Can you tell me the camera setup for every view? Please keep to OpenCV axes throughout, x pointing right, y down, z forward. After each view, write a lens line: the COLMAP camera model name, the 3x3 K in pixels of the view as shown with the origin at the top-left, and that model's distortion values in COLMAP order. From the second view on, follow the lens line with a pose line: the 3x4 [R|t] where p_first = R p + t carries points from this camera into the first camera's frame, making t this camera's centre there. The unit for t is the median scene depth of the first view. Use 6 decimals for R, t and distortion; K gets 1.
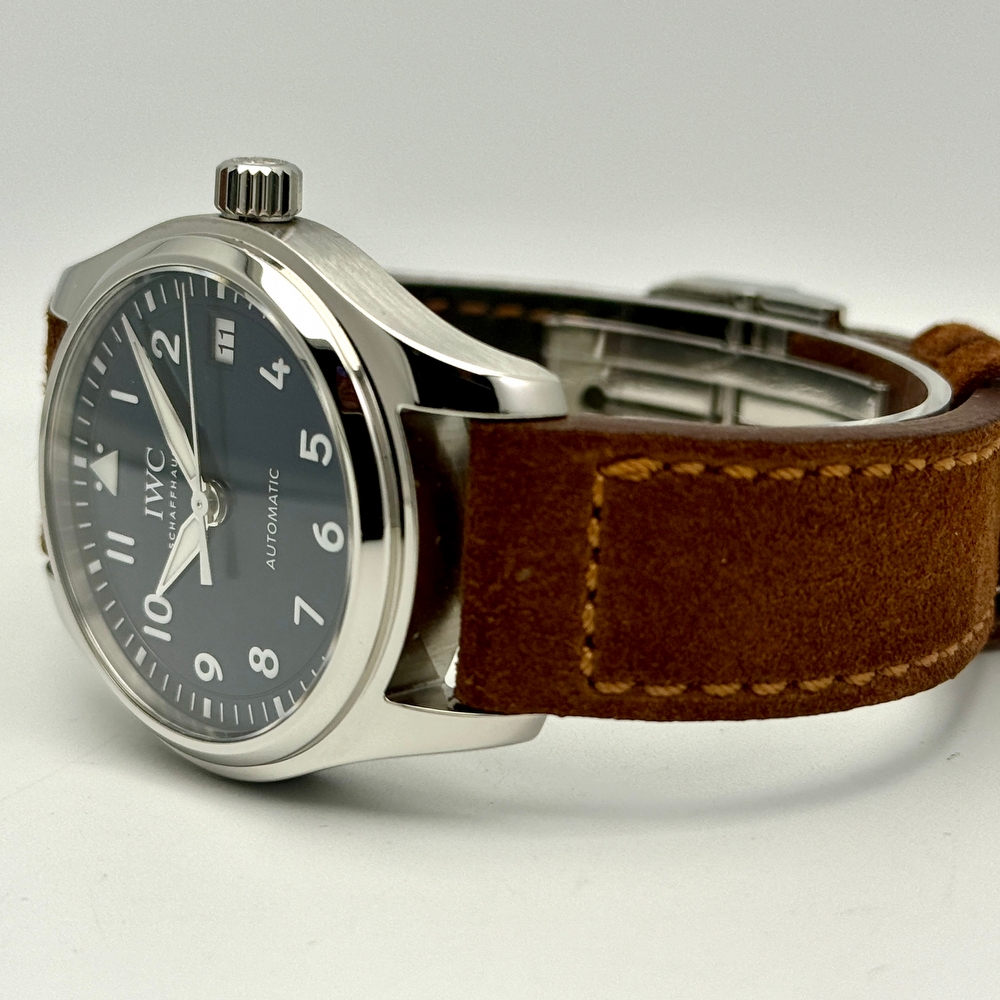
lens RADIAL K [[2629.8, 0, 508.2], [0, 2629.8, 474.0], [0, 0, 1]] dist [0.515498, 0.000000]
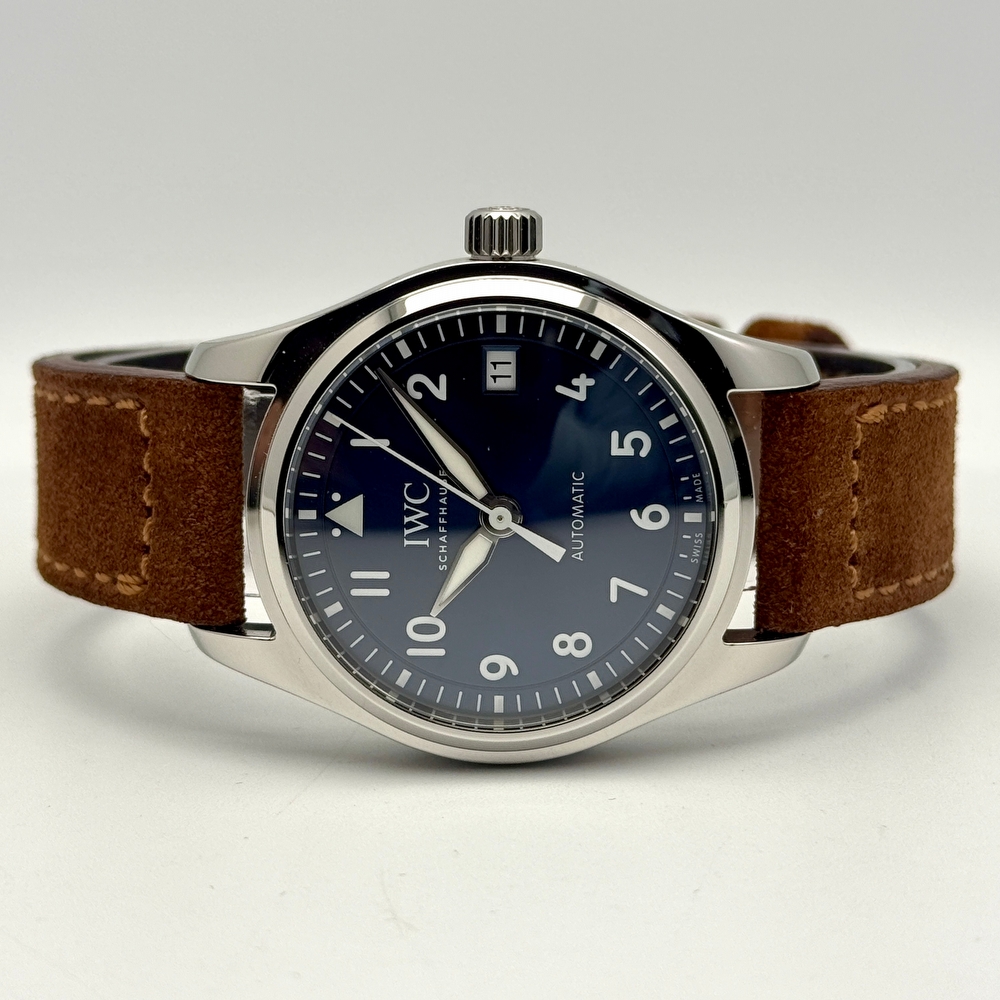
lens RADIAL K [[2629.8, 0, 501.8], [0, 2629.8, 499.1], [0, 0, 1]] dist [0.515498, 0.000000]
pose [[0.720547, -0.156686, 0.675471, -0.868692], [0.182109, 0.982701, 0.033691, -0.034186], [-0.669065, 0.098733, 0.736616, 0.181557]]
